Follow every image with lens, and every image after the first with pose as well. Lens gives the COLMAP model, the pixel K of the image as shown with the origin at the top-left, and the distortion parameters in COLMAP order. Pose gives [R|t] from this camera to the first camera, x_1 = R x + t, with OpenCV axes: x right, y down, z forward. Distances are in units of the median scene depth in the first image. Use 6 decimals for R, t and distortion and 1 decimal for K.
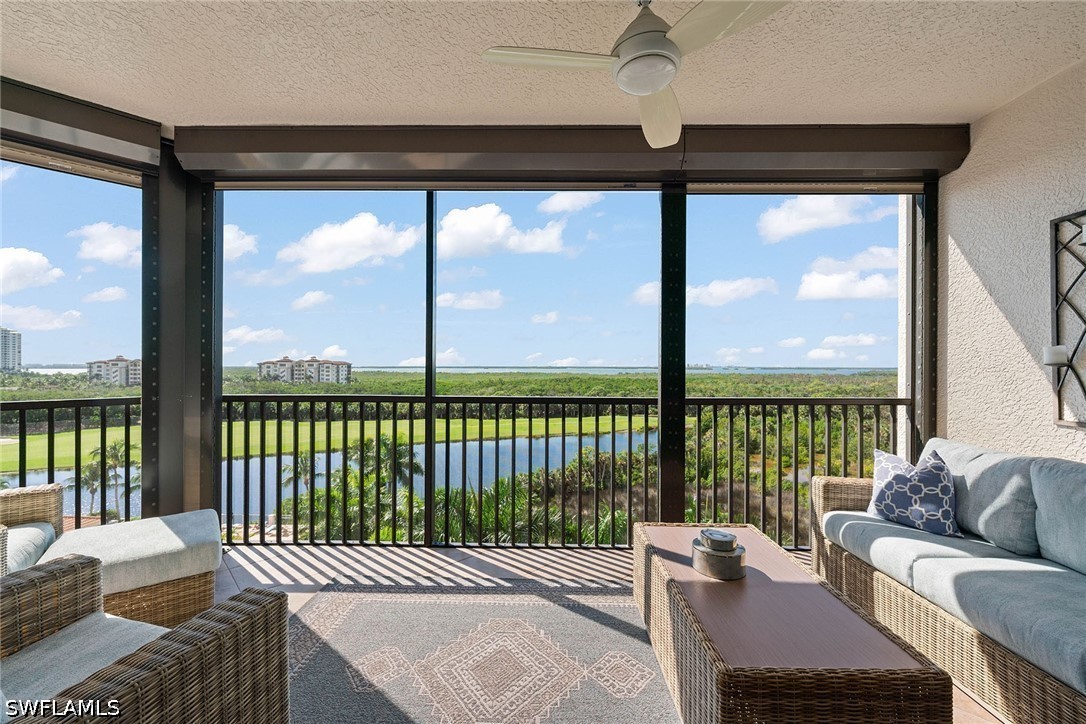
lens RADIAL K [[417.4, 0, 534.6], [0, 417.4, 364.9], [0, 0, 1]] dist [-0.000612, -0.000231]
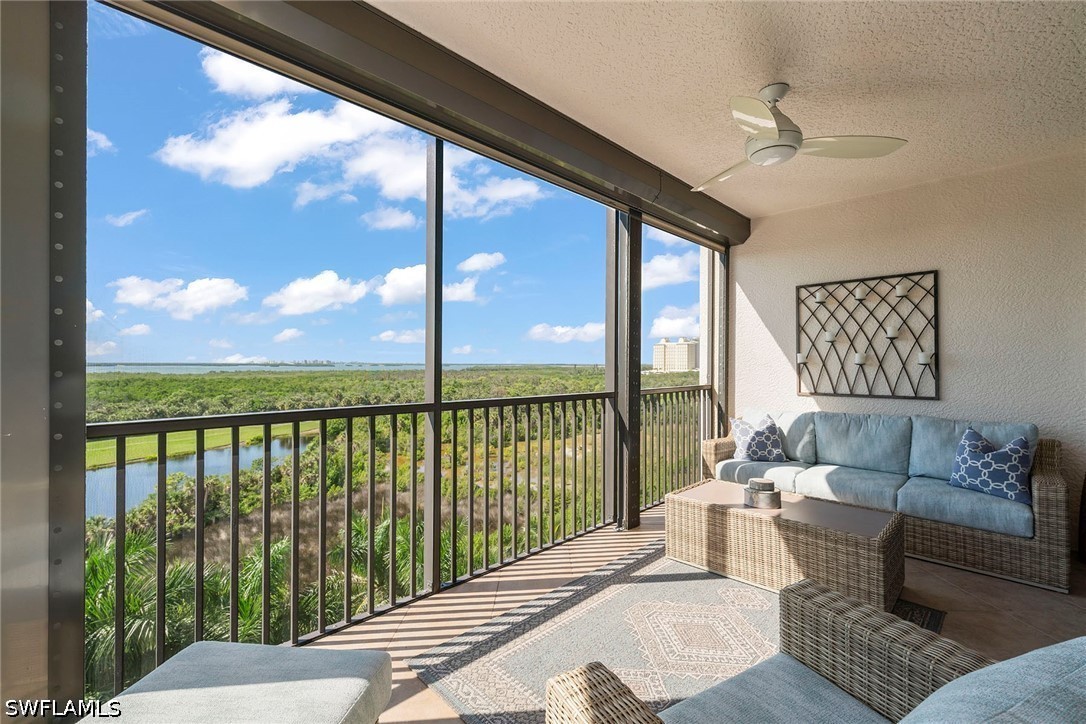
lens RADIAL K [[453.1, 0, 543.0], [0, 453.1, 362.0], [0, 0, 1]] dist [0.011126, 0.000039]
pose [[0.711134, 0.001895, 0.703054, -0.878809], [-0.003487, 0.999994, 0.000832, -0.003678], [-0.703048, -0.003043, 0.711136, 0.302641]]
